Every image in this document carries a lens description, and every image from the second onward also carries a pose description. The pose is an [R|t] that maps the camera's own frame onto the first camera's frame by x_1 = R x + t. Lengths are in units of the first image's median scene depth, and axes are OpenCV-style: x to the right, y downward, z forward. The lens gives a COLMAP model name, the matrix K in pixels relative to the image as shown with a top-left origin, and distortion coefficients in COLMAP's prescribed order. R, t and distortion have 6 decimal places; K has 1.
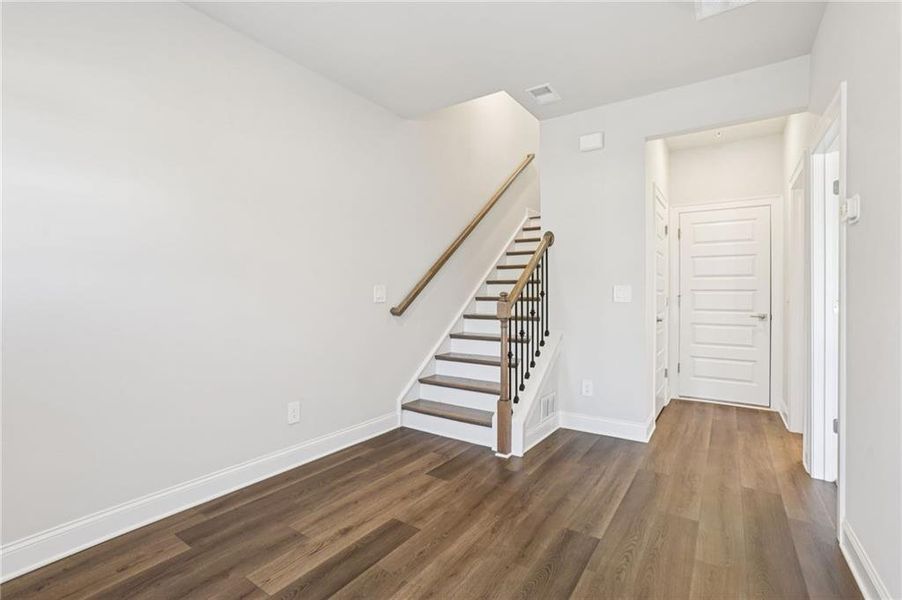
lens RADIAL K [[412.3, 0, 451.0], [0, 412.3, 300.0], [0, 0, 1]] dist [-0.038169, 0.000145]
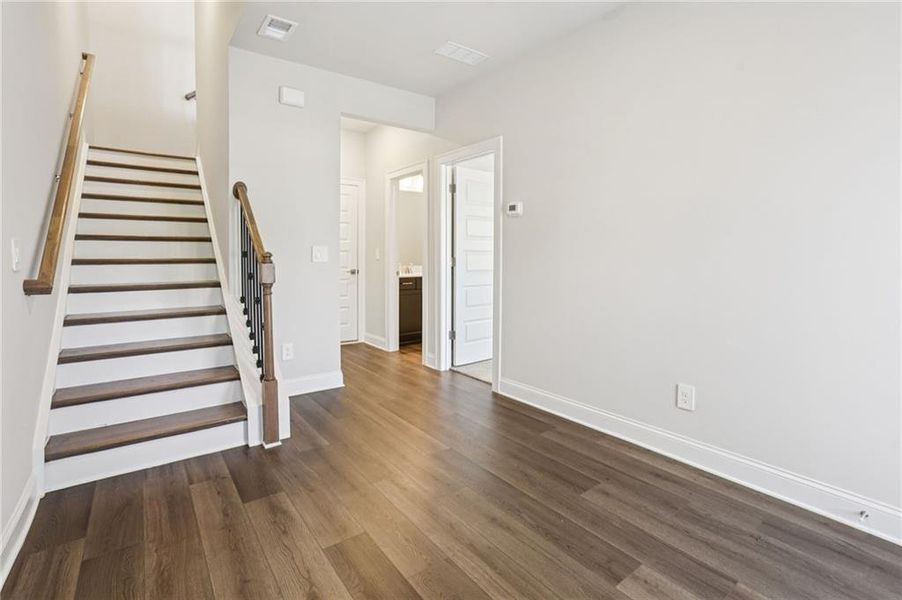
lens RADIAL K [[420.2, 0, 449.3], [0, 420.2, 257.6], [0, 0, 1]] dist [-0.000583, 0.000177]
pose [[0.337044, -0.005534, 0.941473, -0.546905], [0.008320, 0.999961, 0.002899, -0.007218], [-0.941452, 0.006856, 0.337077, 0.348382]]
